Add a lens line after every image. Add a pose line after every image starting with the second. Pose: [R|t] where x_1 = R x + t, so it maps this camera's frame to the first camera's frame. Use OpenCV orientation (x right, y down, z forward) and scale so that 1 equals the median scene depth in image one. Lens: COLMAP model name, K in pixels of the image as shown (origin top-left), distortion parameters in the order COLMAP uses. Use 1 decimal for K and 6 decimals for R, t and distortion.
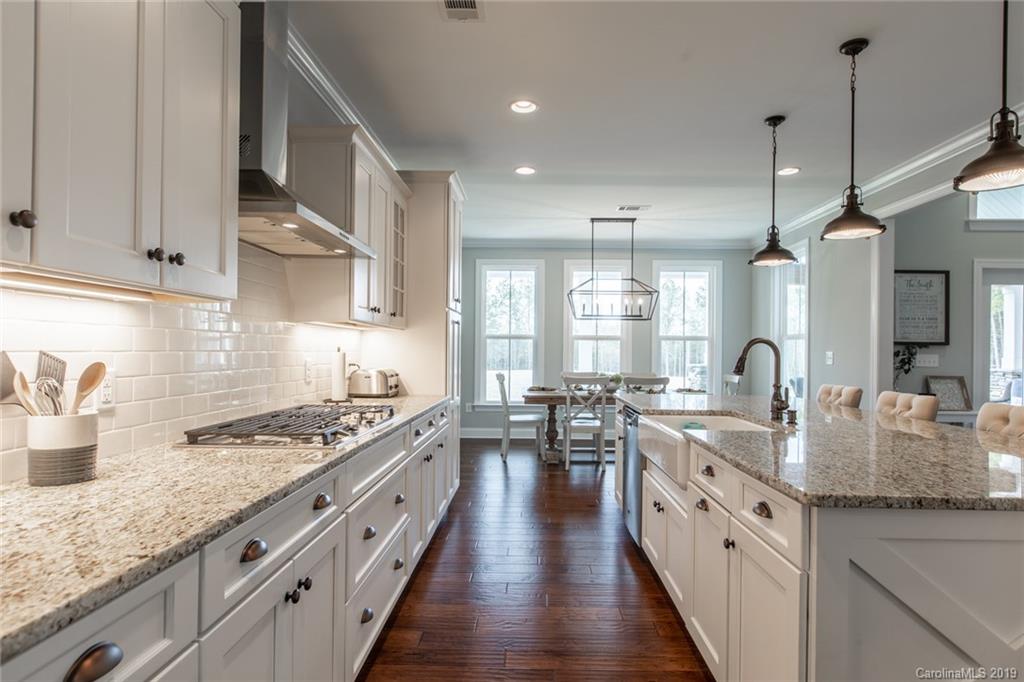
lens RADIAL K [[542.9, 0, 525.0], [0, 542.9, 348.6], [0, 0, 1]] dist [0.000873, -0.000234]
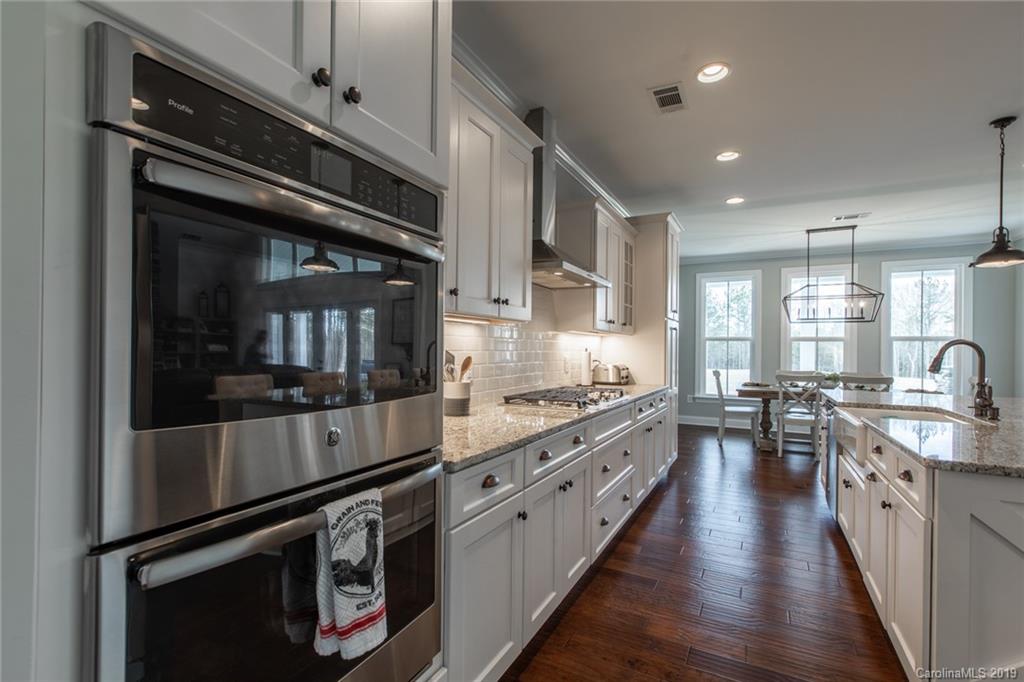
lens RADIAL K [[464.2, 0, 515.1], [0, 464.2, 346.7], [0, 0, 1]] dist [-0.000239, -0.000165]
pose [[0.887497, -0.001943, -0.460810, 0.048925], [-0.000457, 0.999987, -0.005097, -0.000139], [0.460814, 0.004734, 0.887484, -0.154040]]
